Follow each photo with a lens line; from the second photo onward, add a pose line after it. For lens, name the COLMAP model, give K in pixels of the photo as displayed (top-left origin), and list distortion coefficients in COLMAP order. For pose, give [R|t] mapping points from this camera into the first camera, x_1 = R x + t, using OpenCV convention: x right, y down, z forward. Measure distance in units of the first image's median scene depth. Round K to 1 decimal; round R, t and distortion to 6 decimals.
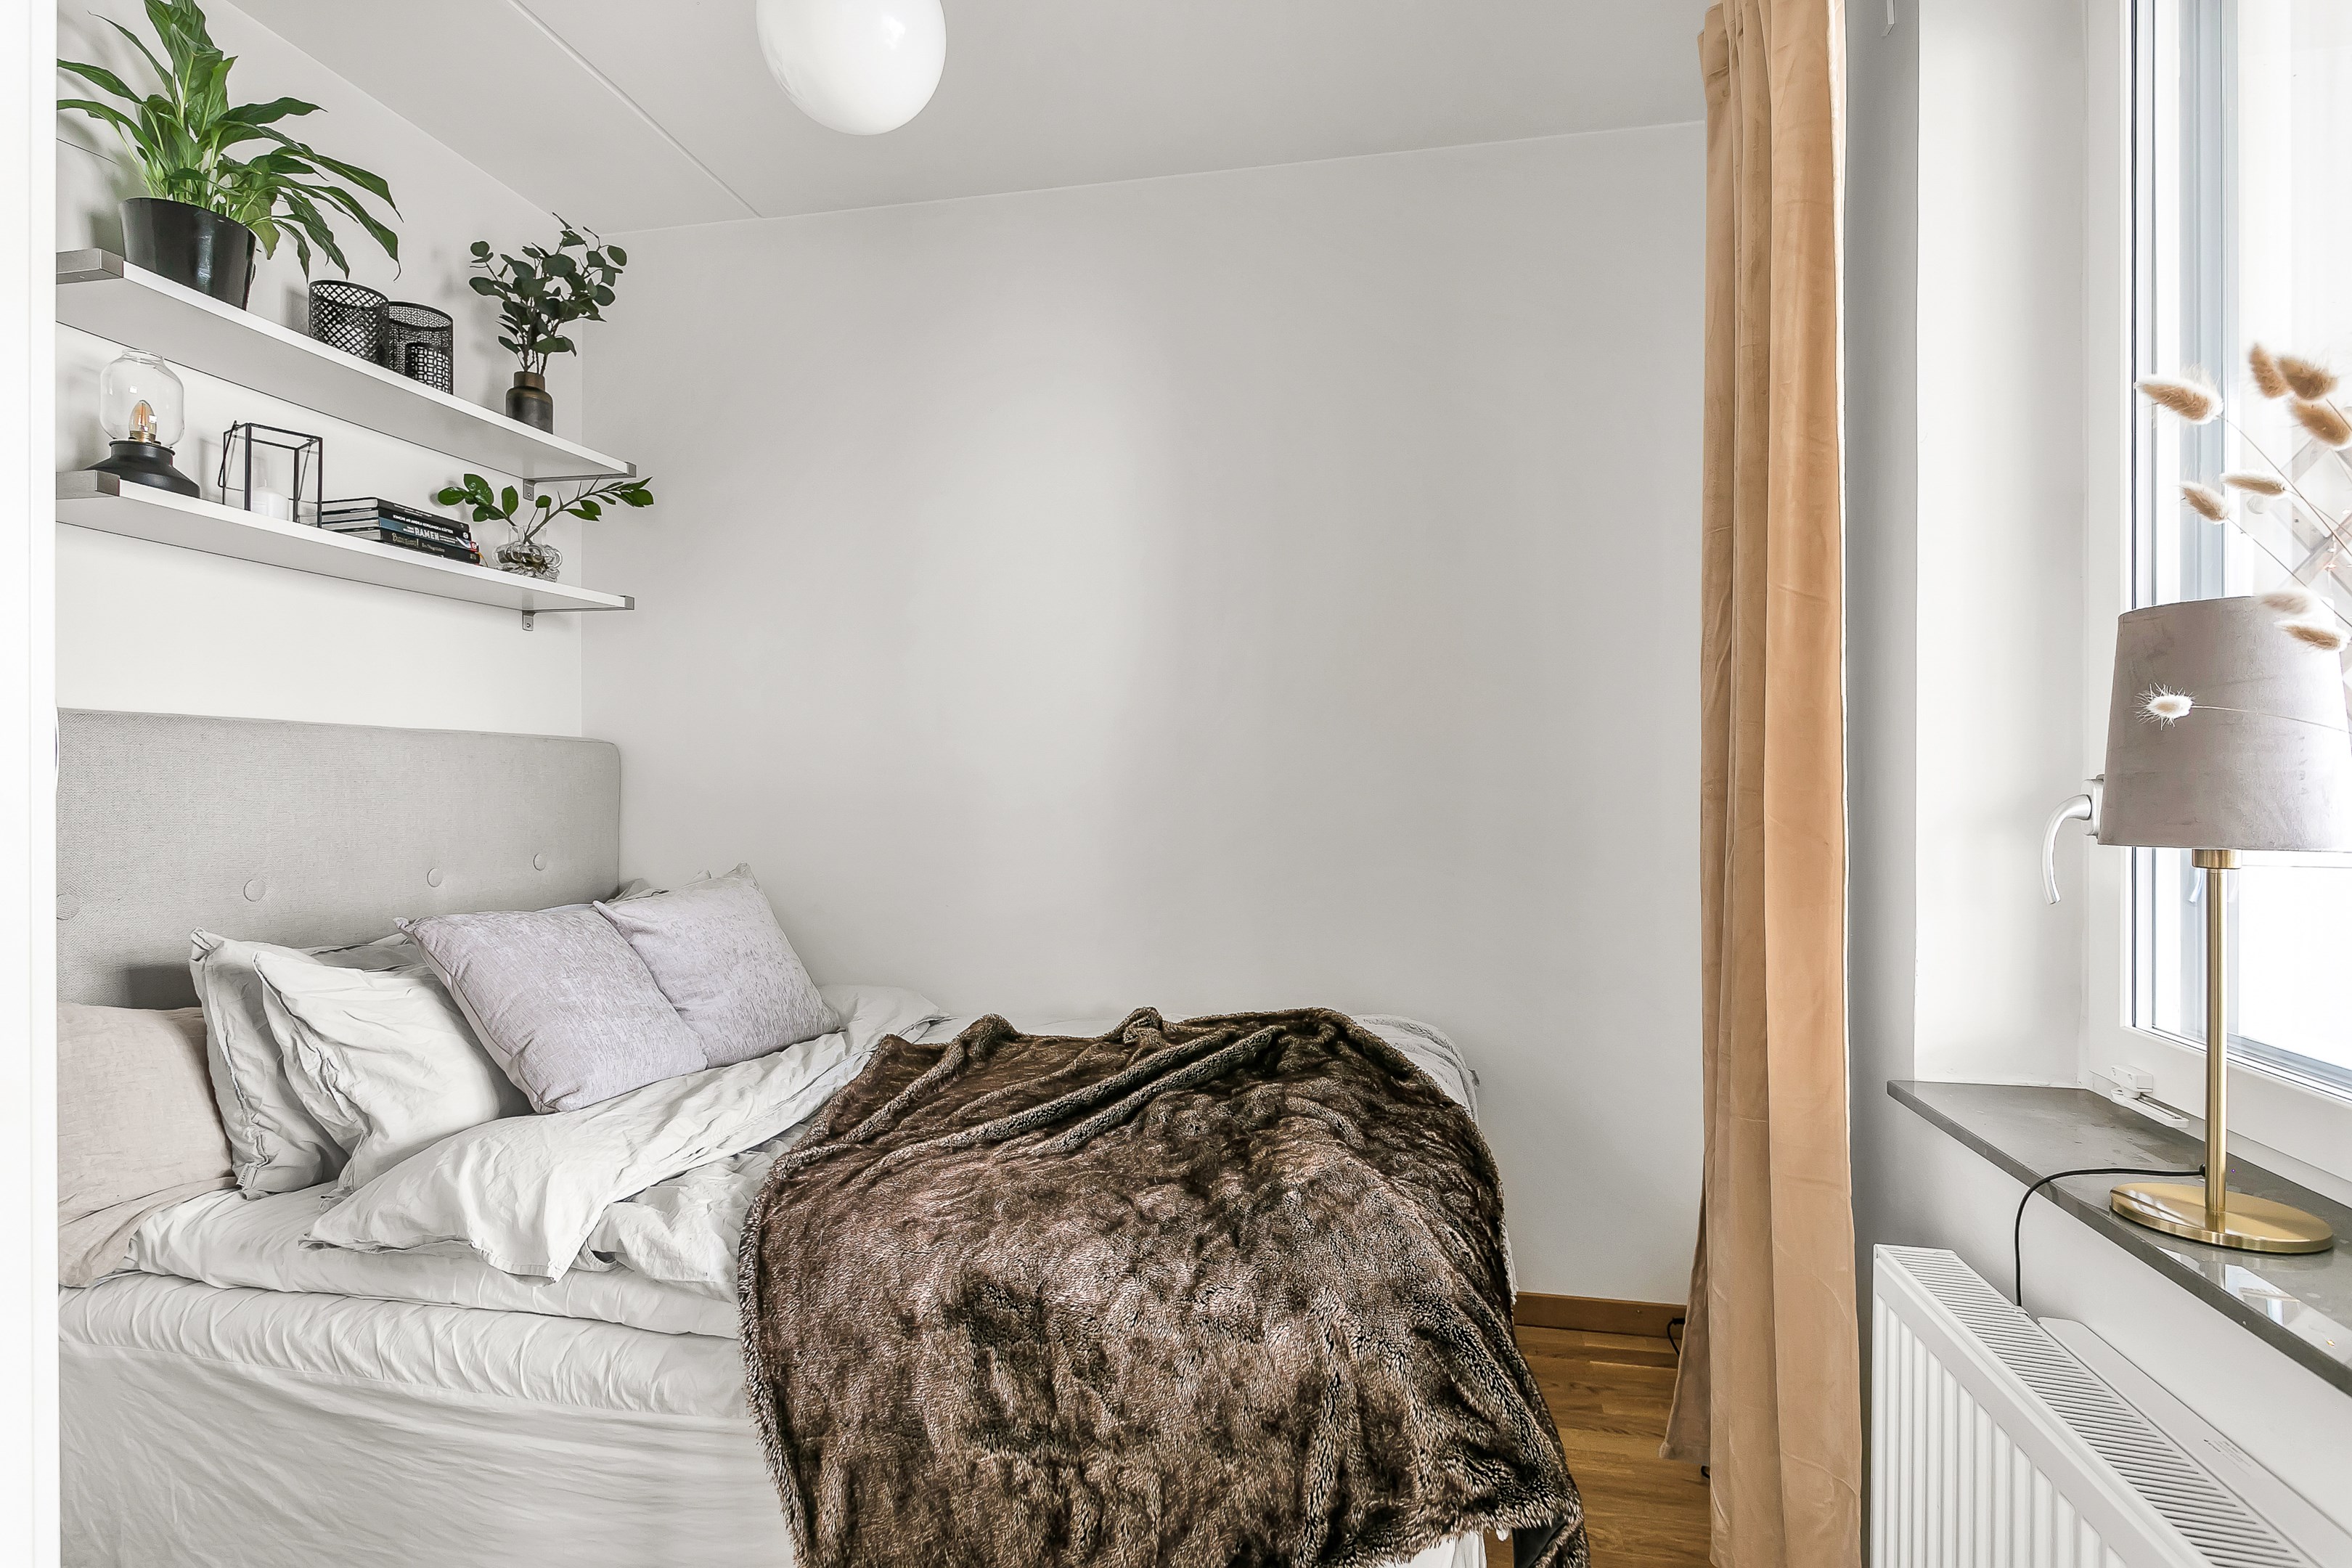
lens RADIAL K [[1237.7, 0, 1159.8], [0, 1237.7, 786.1], [0, 0, 1]] dist [-0.000787, -0.000219]
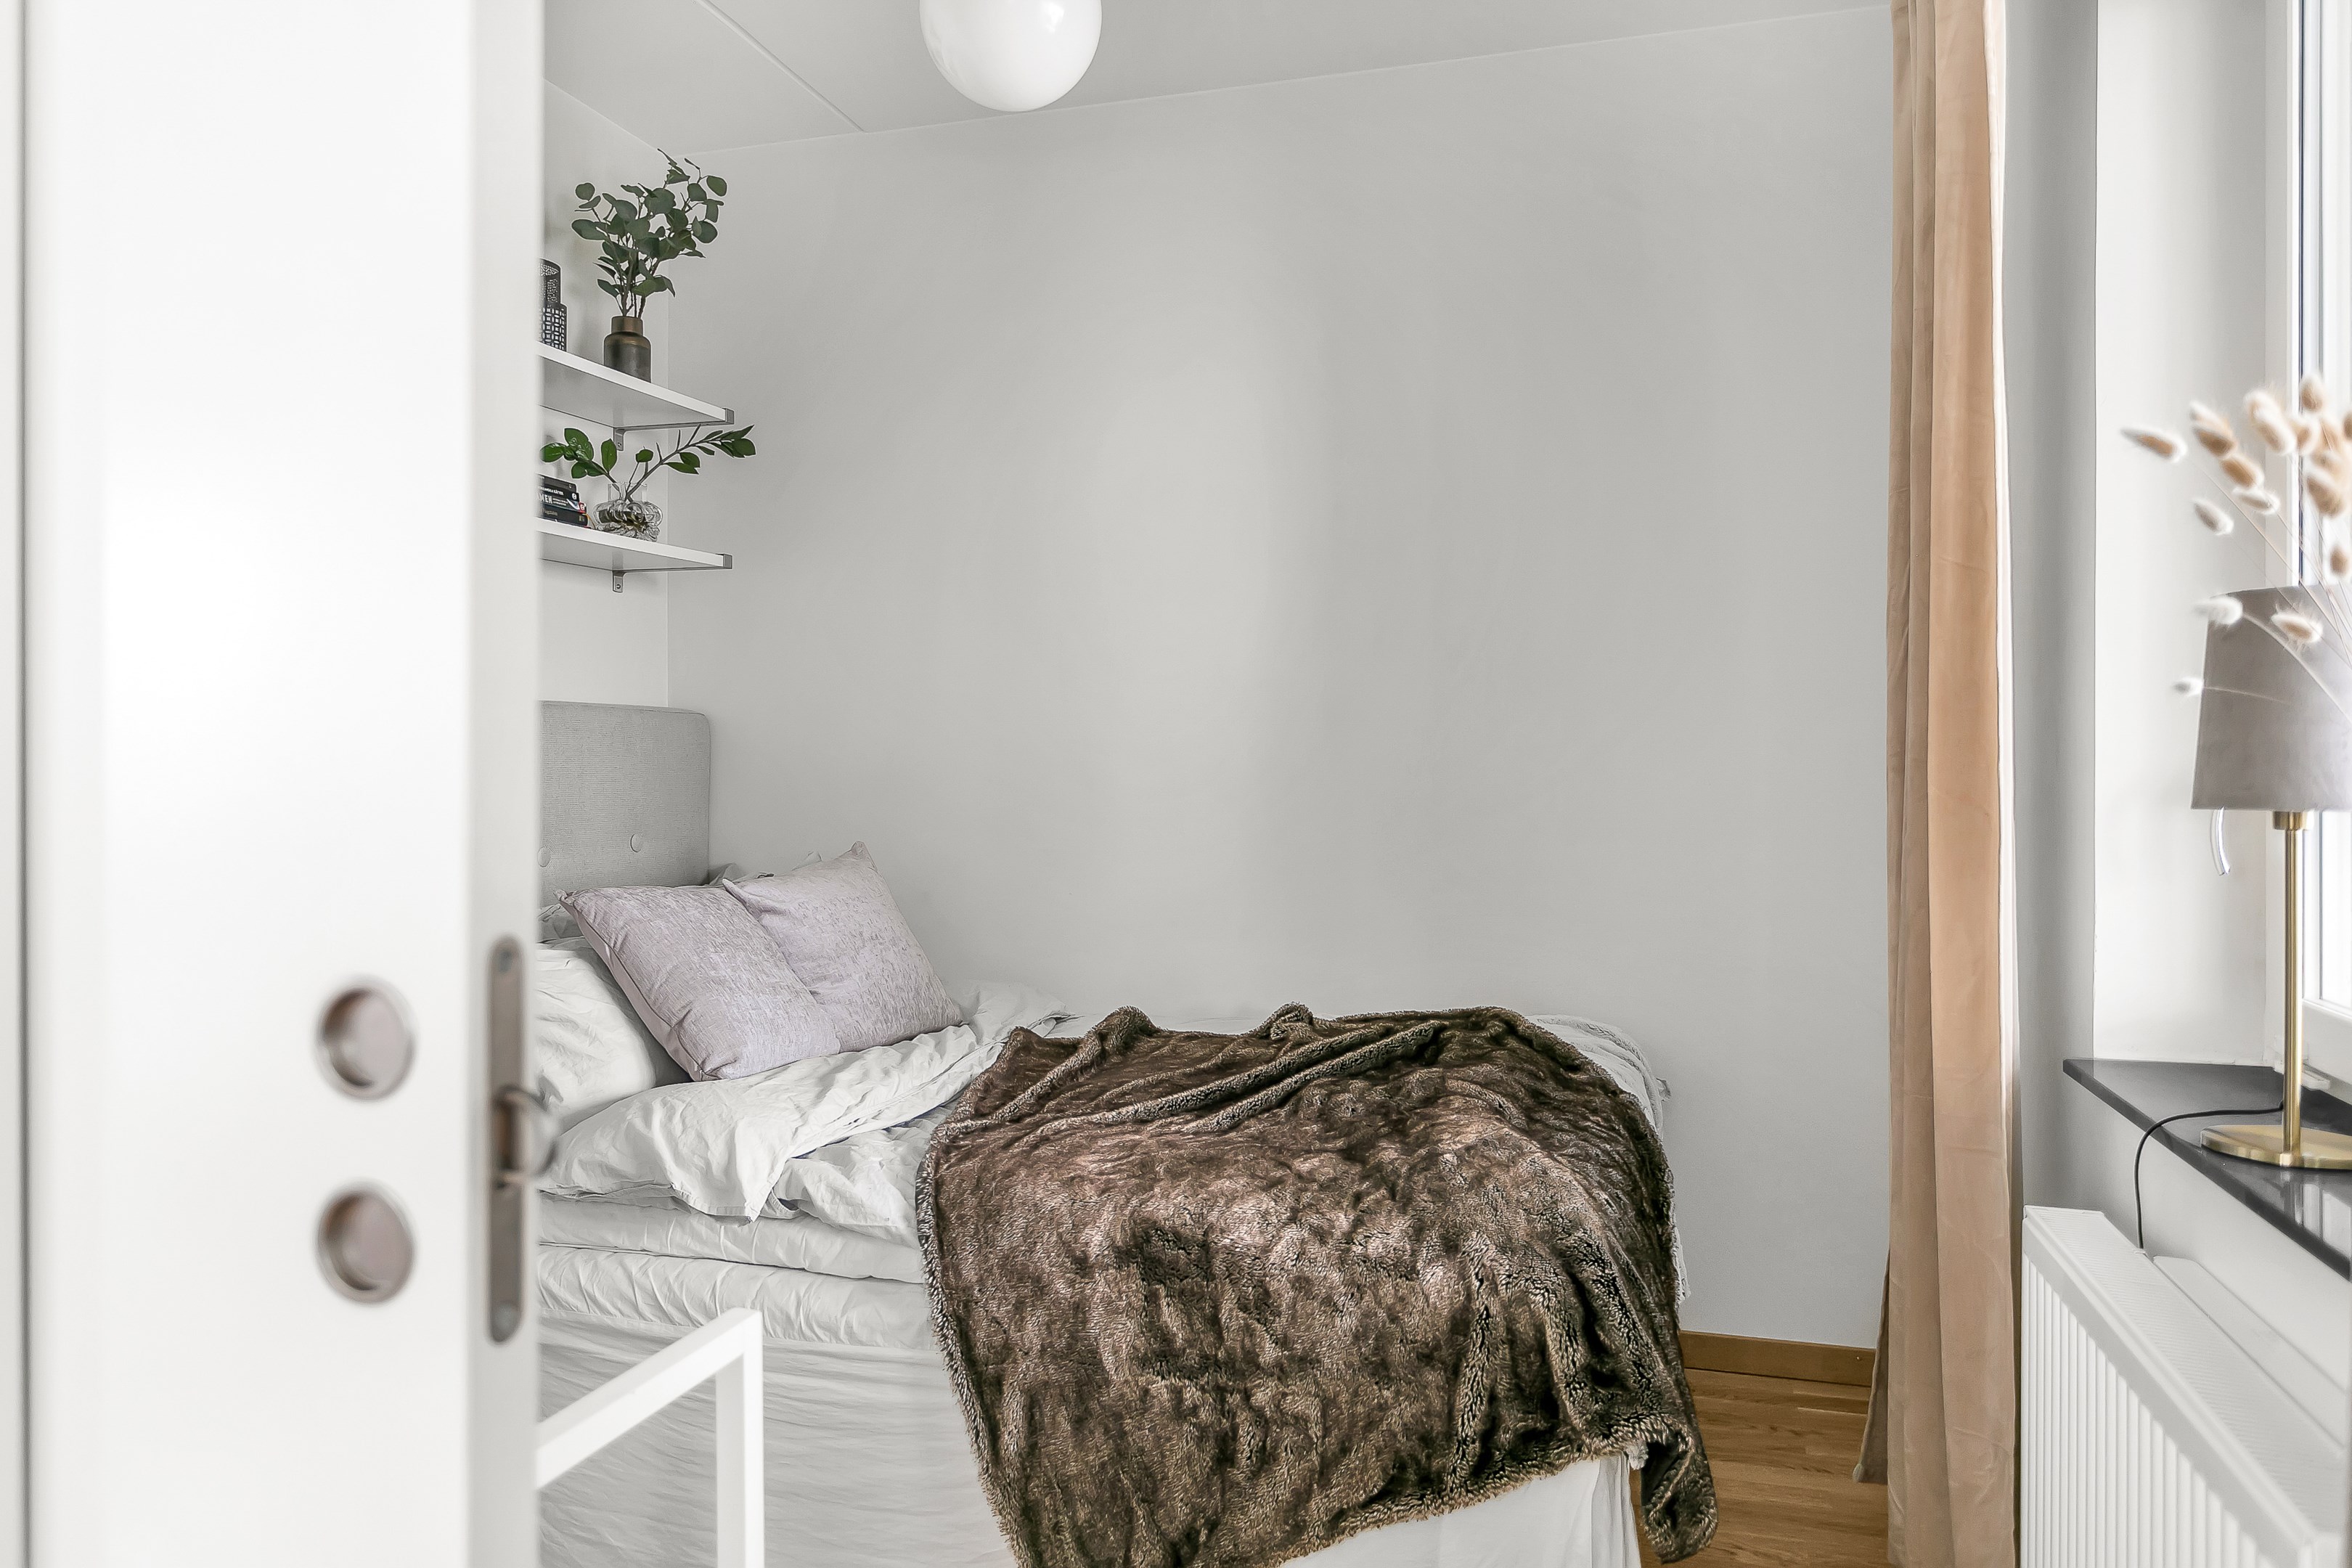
lens RADIAL K [[1685.0, 0, 1142.4], [0, 1685.0, 770.4], [0, 0, 1]] dist [0.000529, 0.003849]
pose [[0.996058, -0.000538, -0.088702, -0.018072], [0.000843, 0.999994, 0.003404, 0.004567], [0.088700, -0.003466, 0.996052, -0.348500]]
